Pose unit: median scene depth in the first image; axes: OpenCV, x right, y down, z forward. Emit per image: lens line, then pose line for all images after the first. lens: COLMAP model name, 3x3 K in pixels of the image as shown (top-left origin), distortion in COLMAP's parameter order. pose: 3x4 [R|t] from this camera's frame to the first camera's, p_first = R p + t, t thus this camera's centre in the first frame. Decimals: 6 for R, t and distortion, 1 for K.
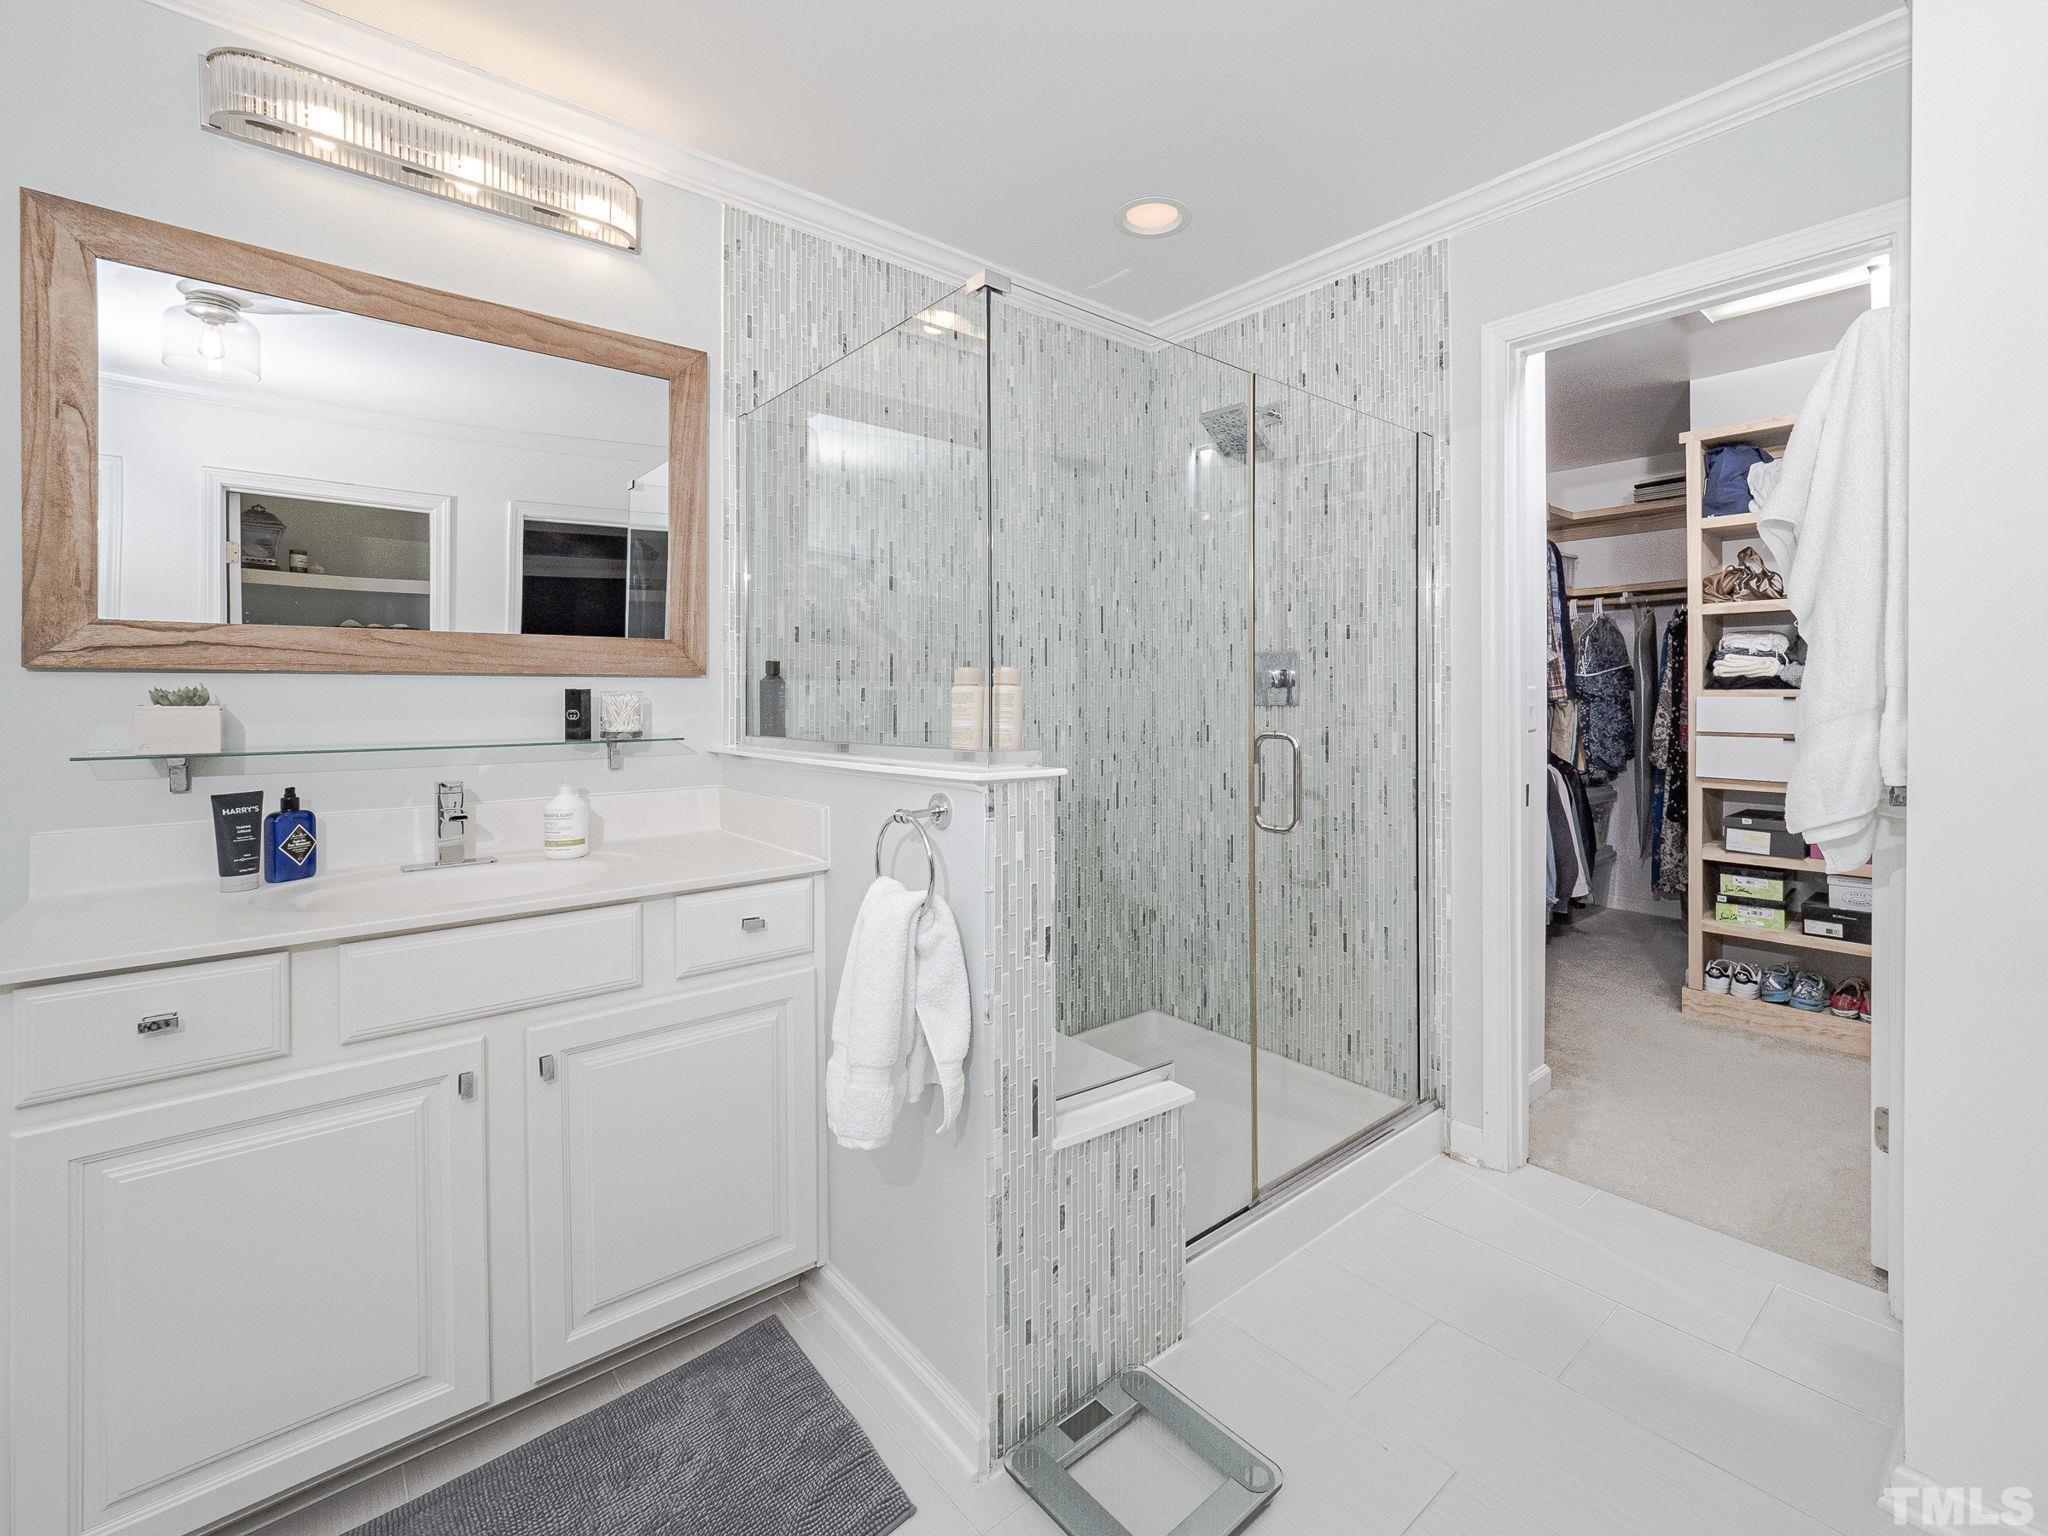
lens RADIAL K [[902.2, 0, 1024.7], [0, 902.2, 706.5], [0, 0, 1]] dist [-0.013008, -0.000564]
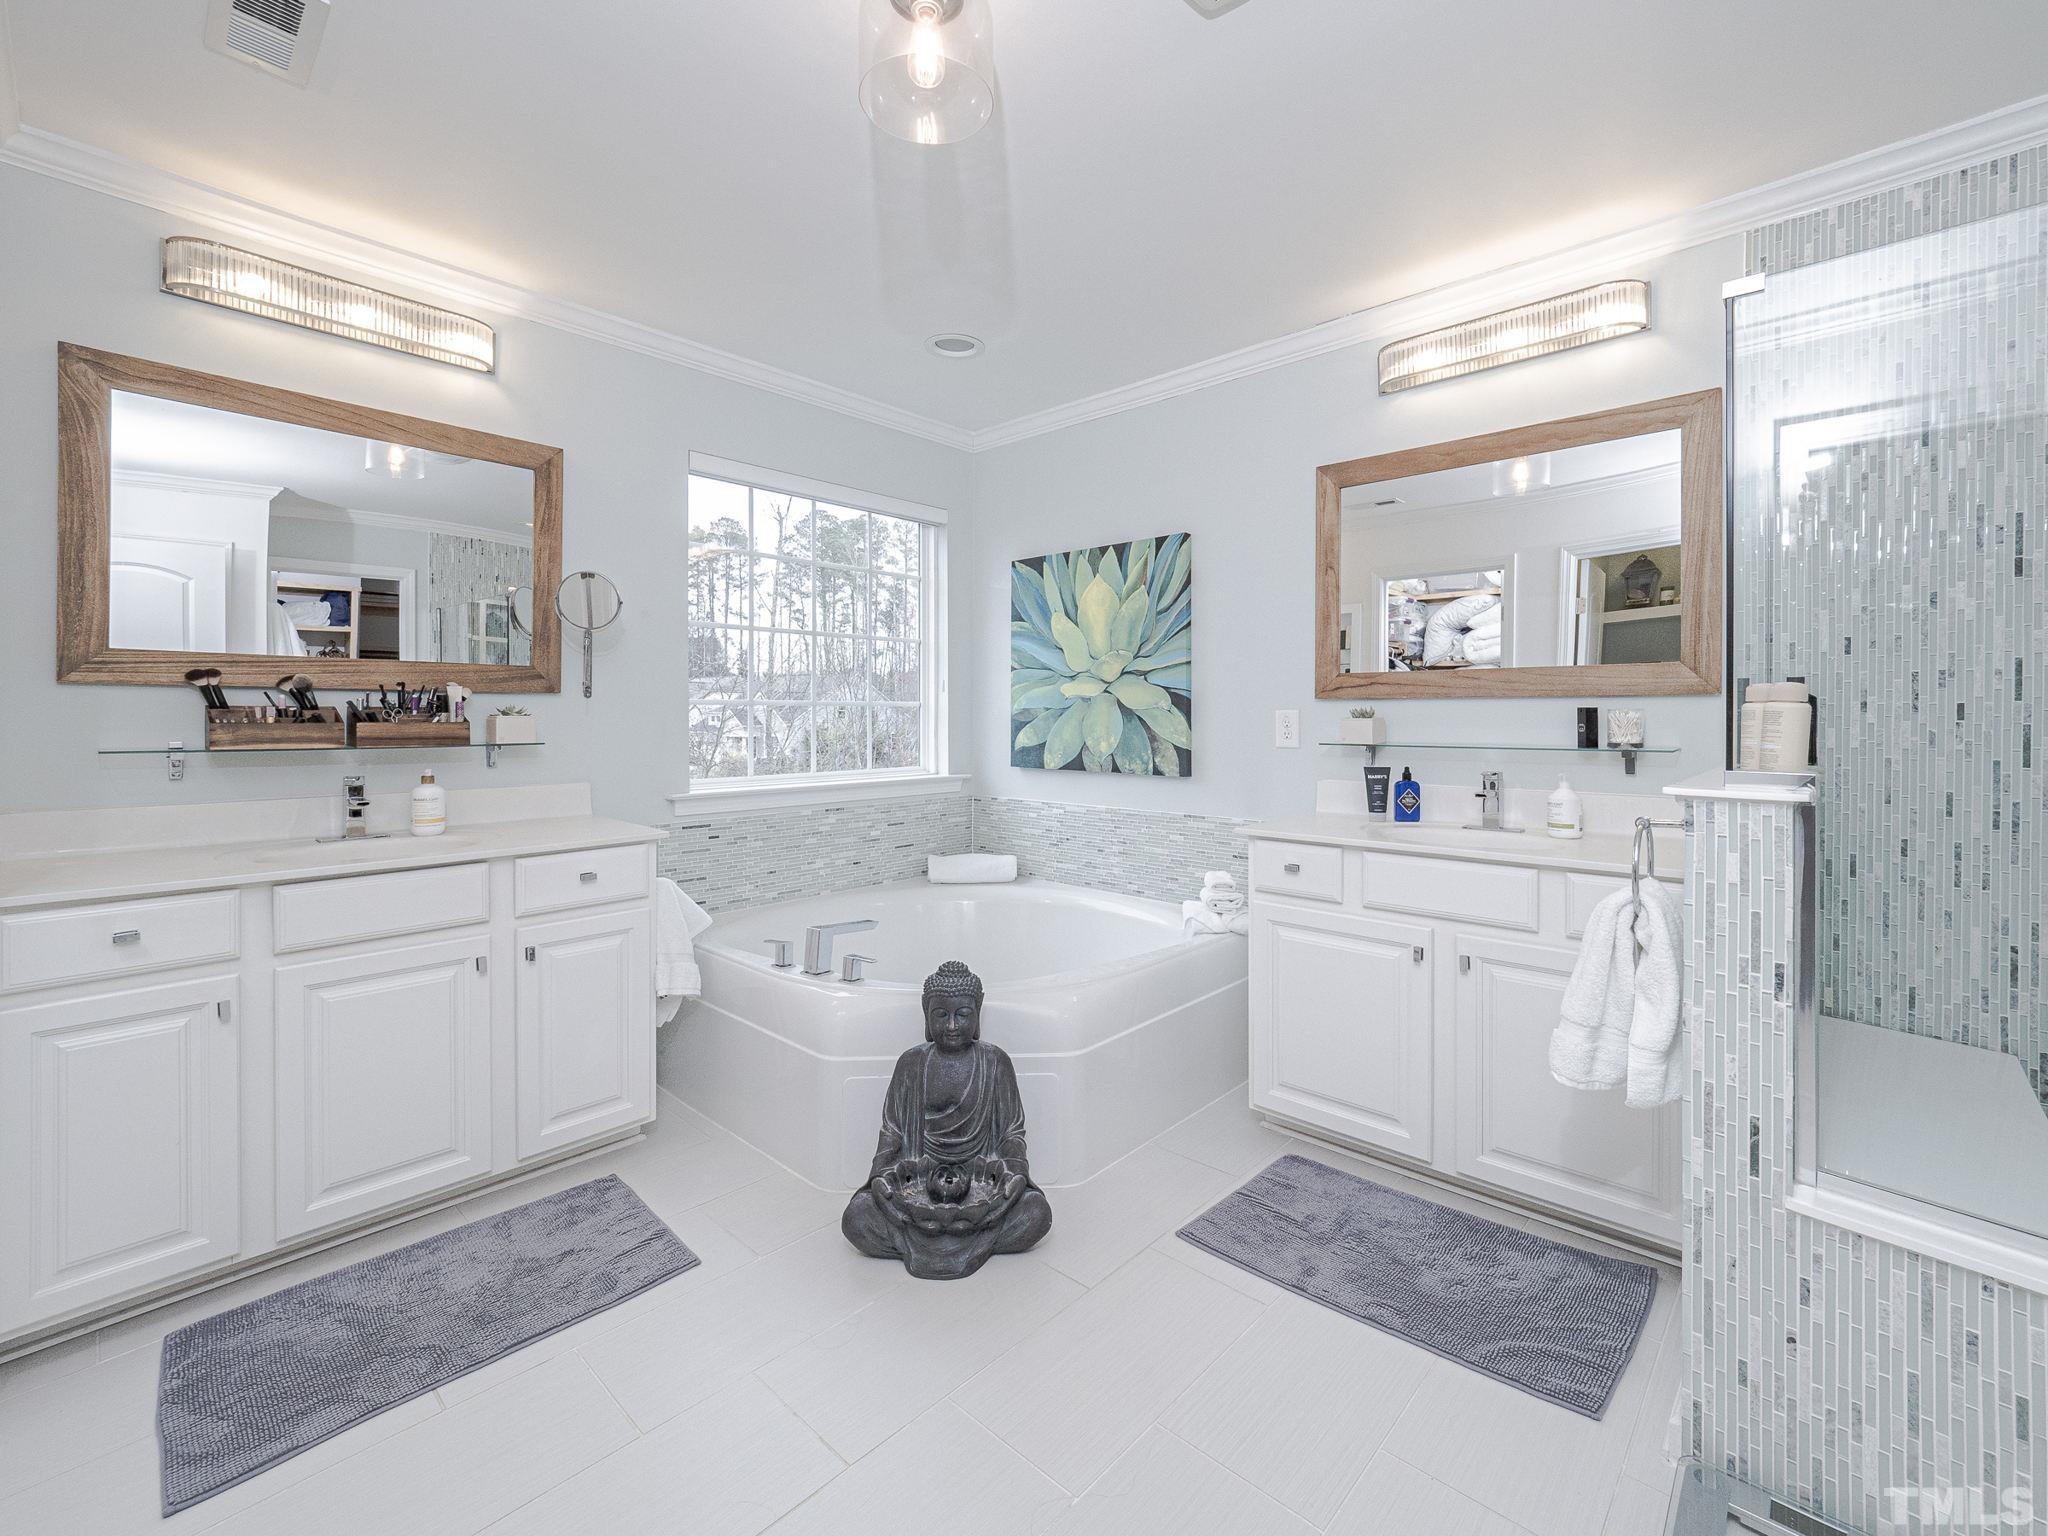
lens RADIAL K [[902.2, 0, 1024.7], [0, 902.2, 706.5], [0, 0, 1]] dist [-0.013008, -0.000564]
pose [[0.086098, -0.003438, -0.996281, 0.826345], [-0.006821, 0.999969, -0.004040, -0.012562], [0.996263, 0.007144, 0.086072, 0.128230]]
